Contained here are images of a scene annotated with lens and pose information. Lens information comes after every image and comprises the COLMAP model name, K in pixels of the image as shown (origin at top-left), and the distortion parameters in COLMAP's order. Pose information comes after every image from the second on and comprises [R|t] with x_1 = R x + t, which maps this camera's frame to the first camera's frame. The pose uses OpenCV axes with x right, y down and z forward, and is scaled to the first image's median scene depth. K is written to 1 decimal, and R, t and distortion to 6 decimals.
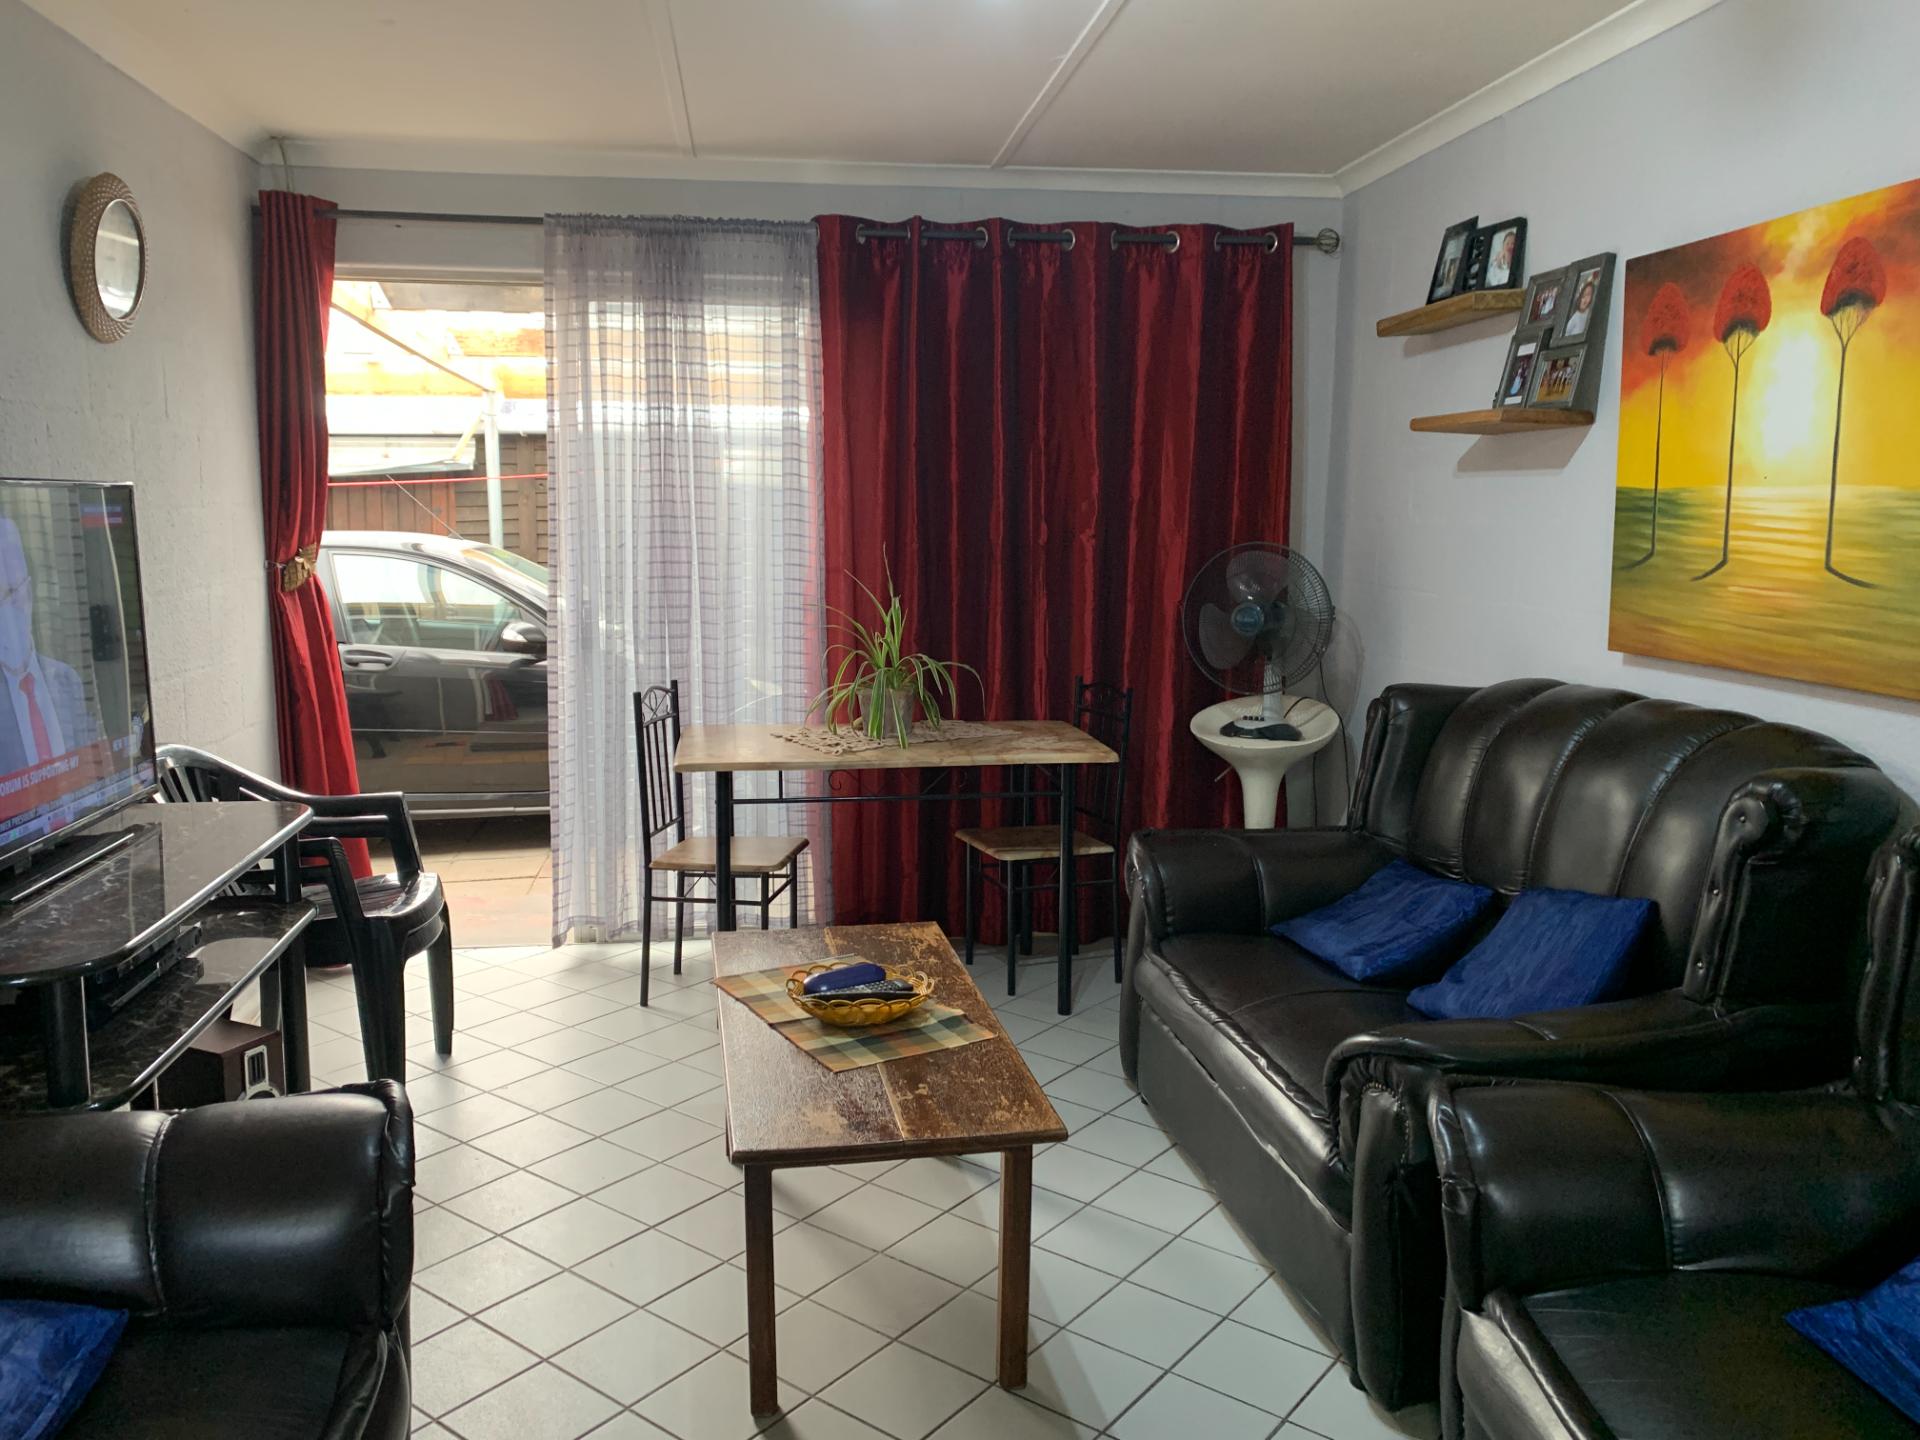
lens RADIAL K [[1467.3, 0, 949.8], [0, 1467.3, 715.9], [0, 0, 1]] dist [0.043323, -0.035458]
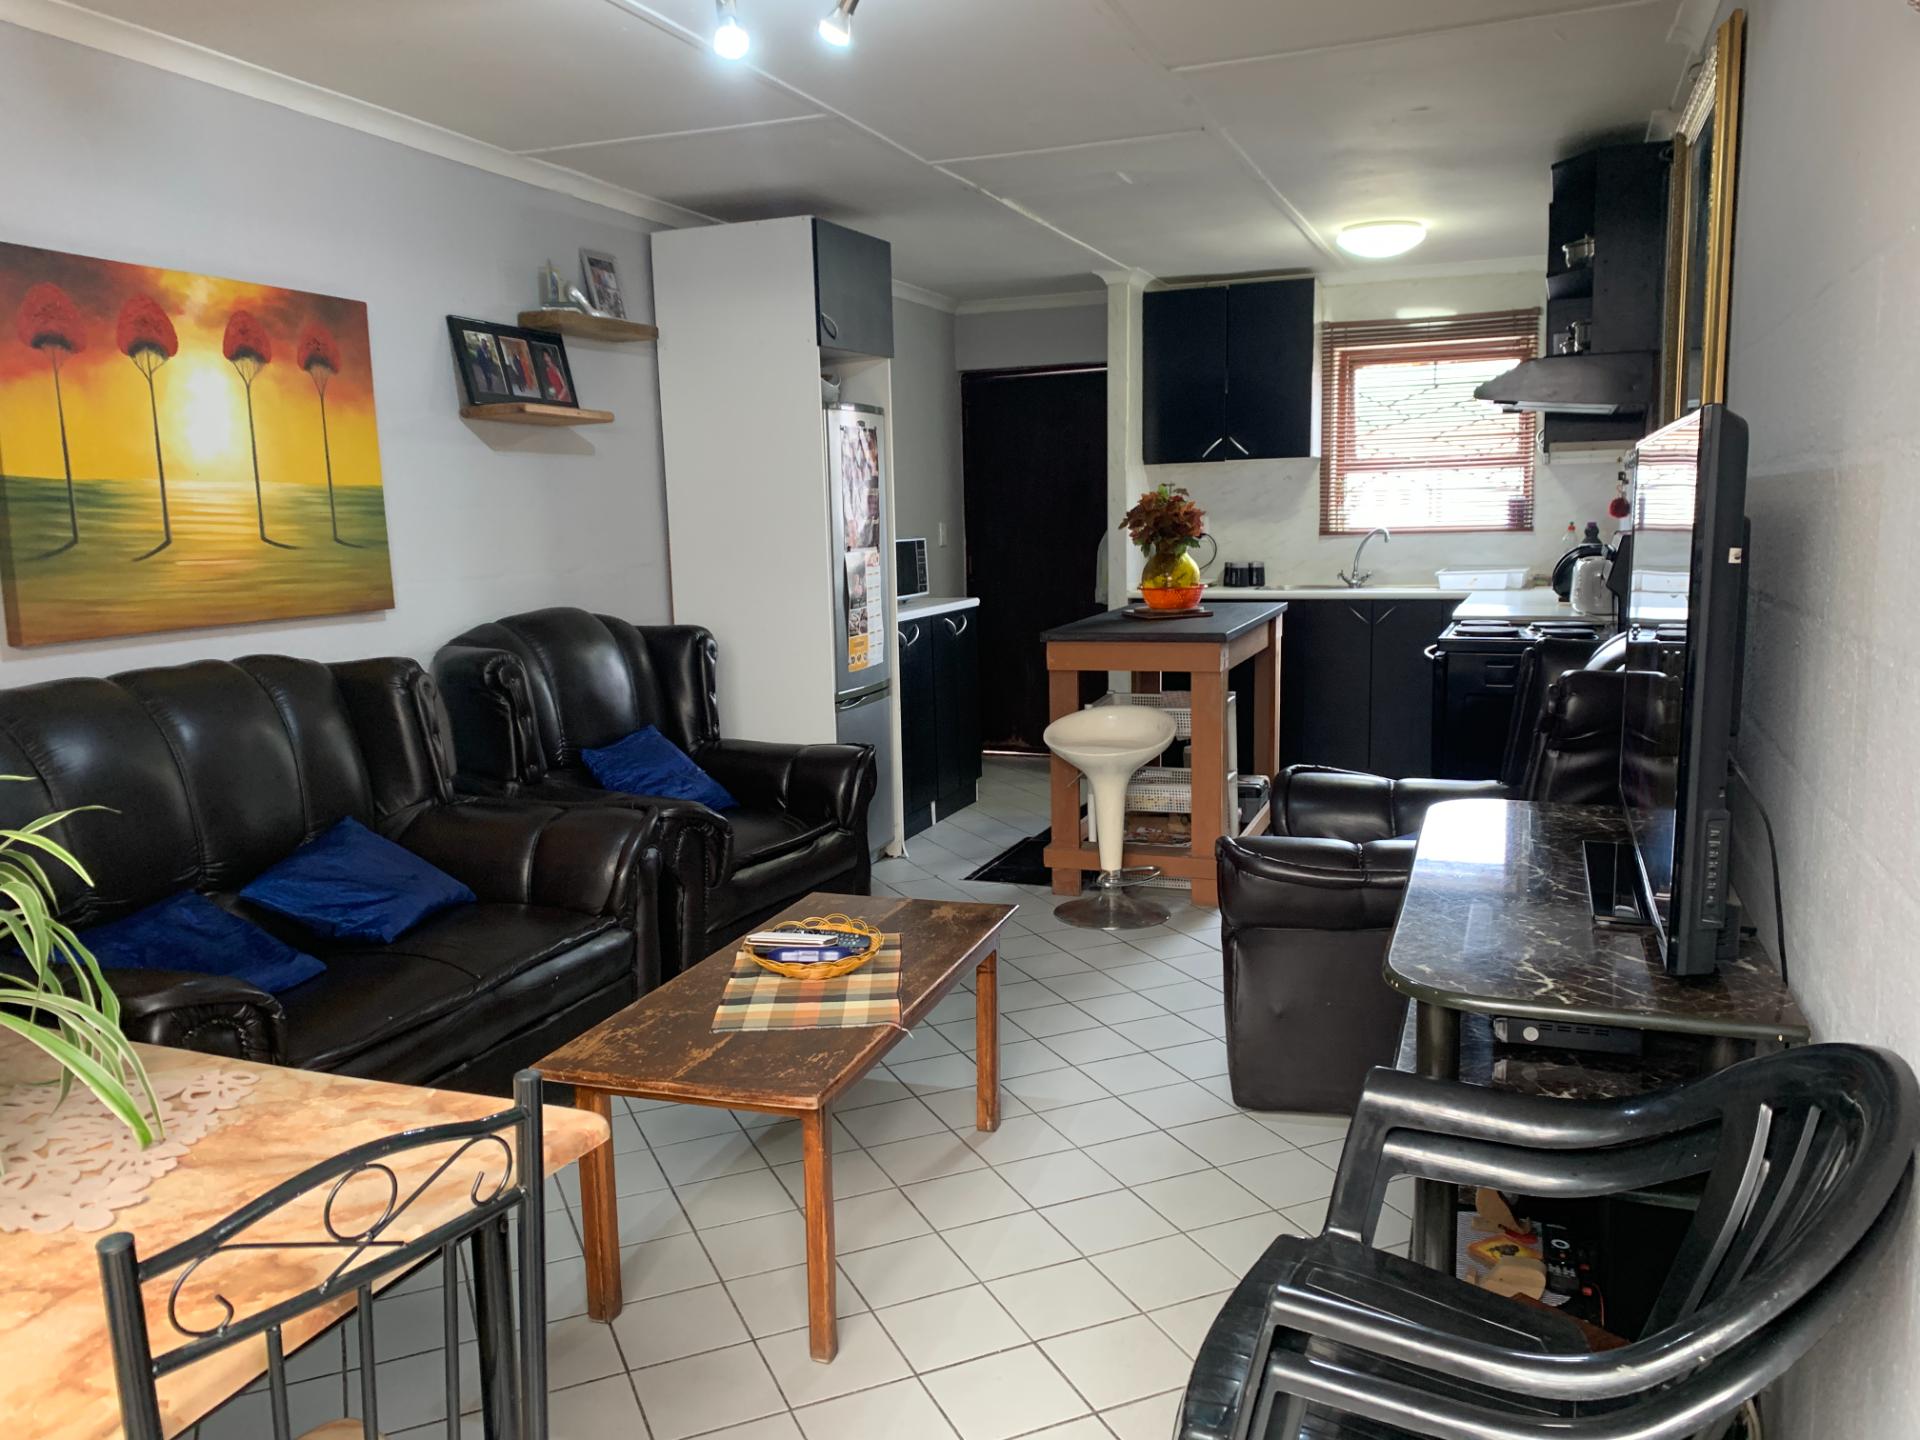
lens RADIAL K [[1467.3, 0, 946.1], [0, 1467.3, 735.3], [0, 0, 1]] dist [0.043323, -0.035458]
pose [[-0.866745, -0.075025, 0.493077, -0.526877], [0.077056, 0.956608, 0.281005, -0.201335], [-0.492764, 0.281554, -0.823354, 1.423683]]
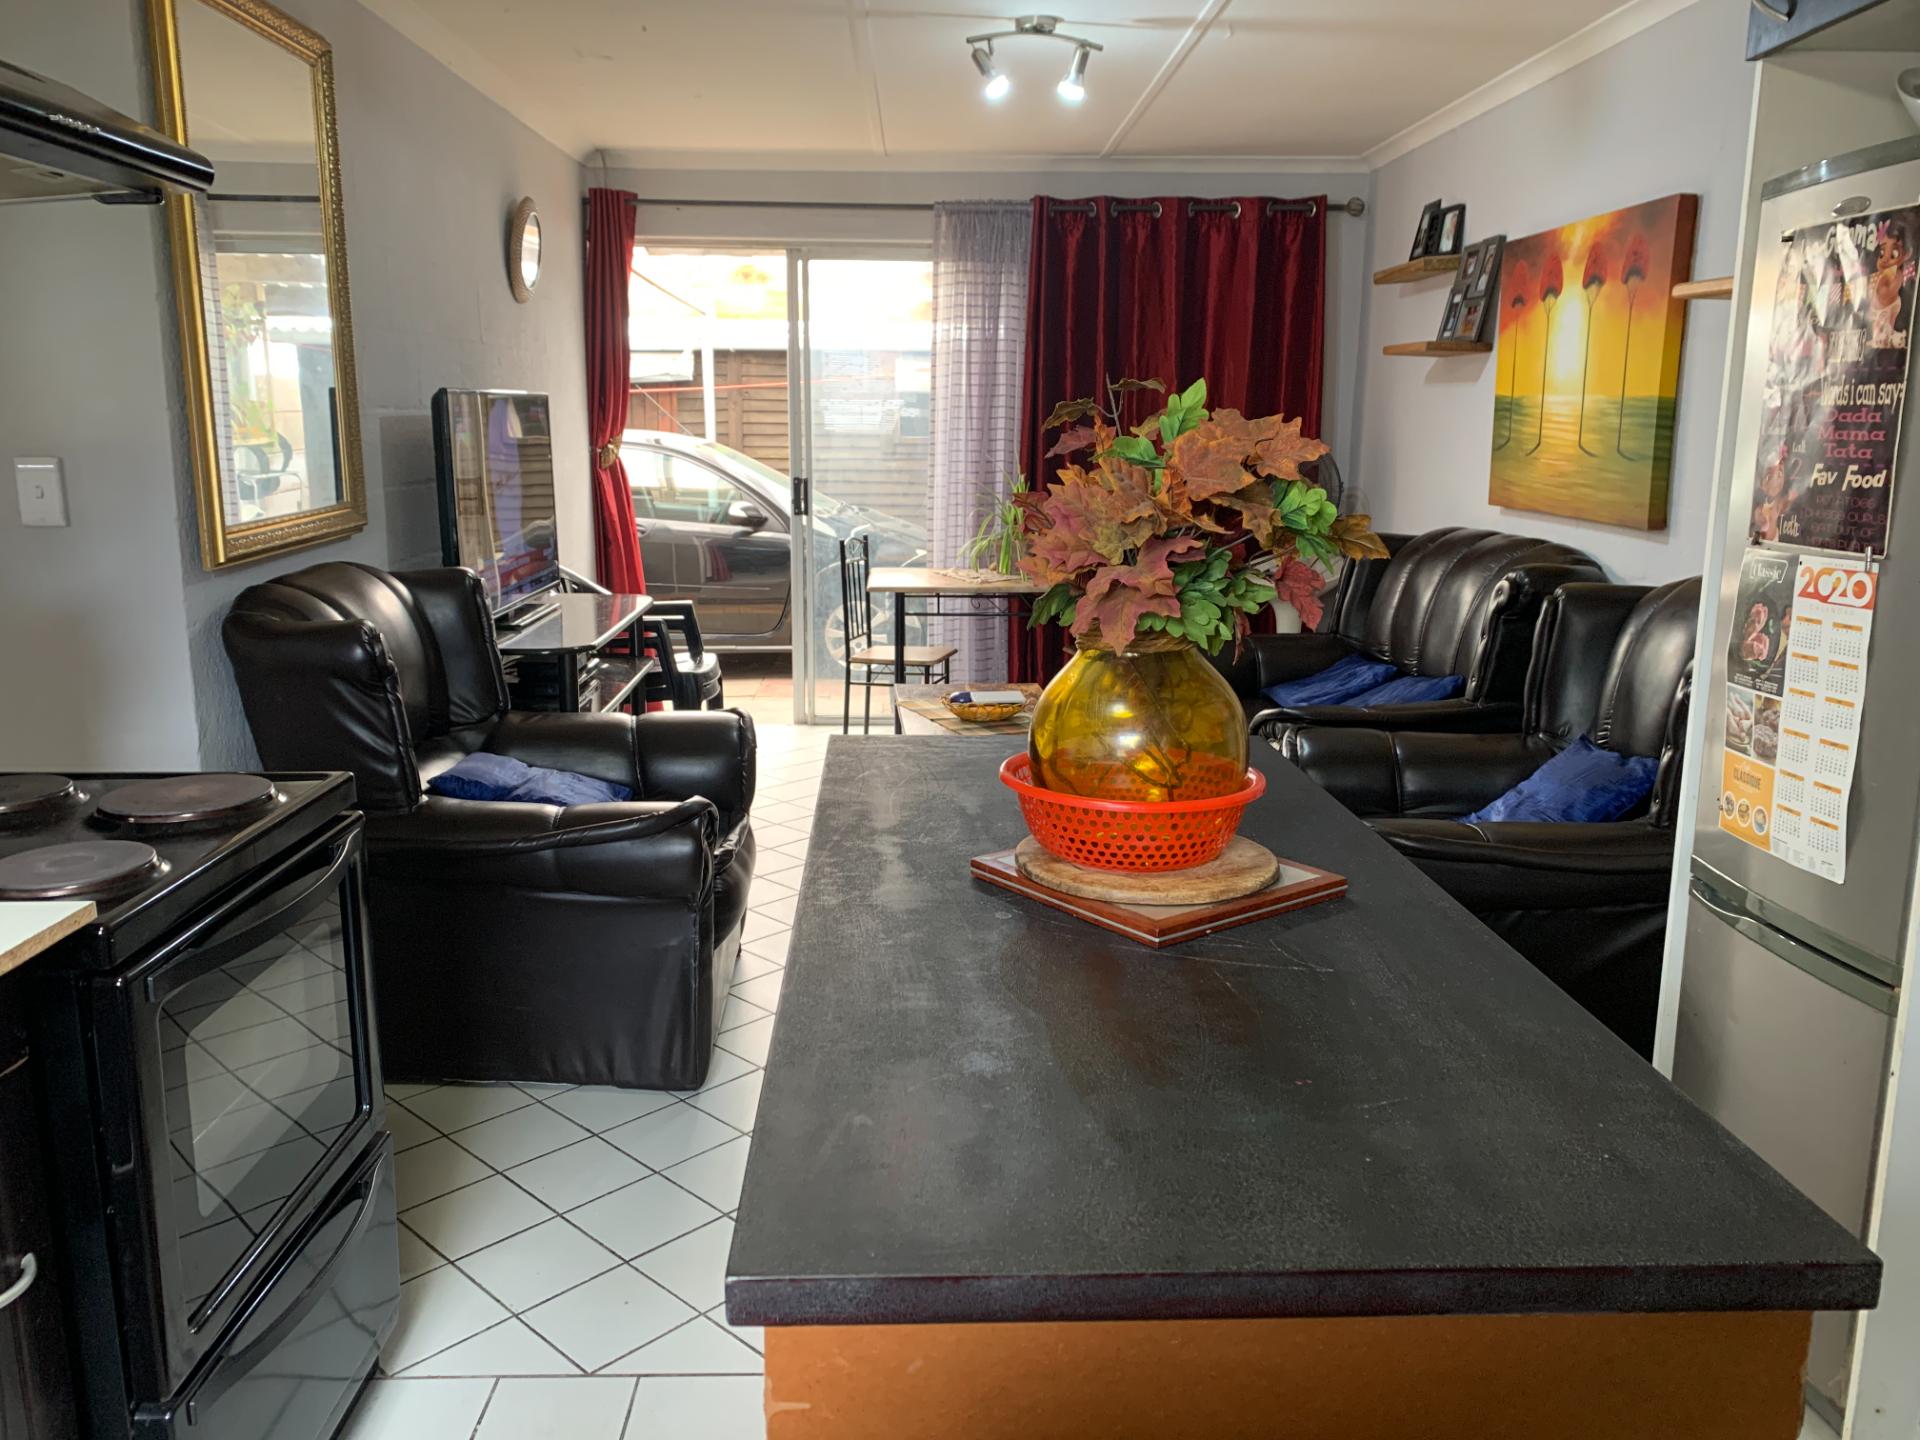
lens RADIAL K [[1467.3, 0, 949.5], [0, 1467.3, 706.6], [0, 0, 1]] dist [0.043323, -0.035458]
pose [[0.993902, 0.022640, -0.107919, 0.063616], [-0.016557, 0.998241, 0.056931, 0.078646], [0.109018, -0.054797, 0.992528, -0.524875]]
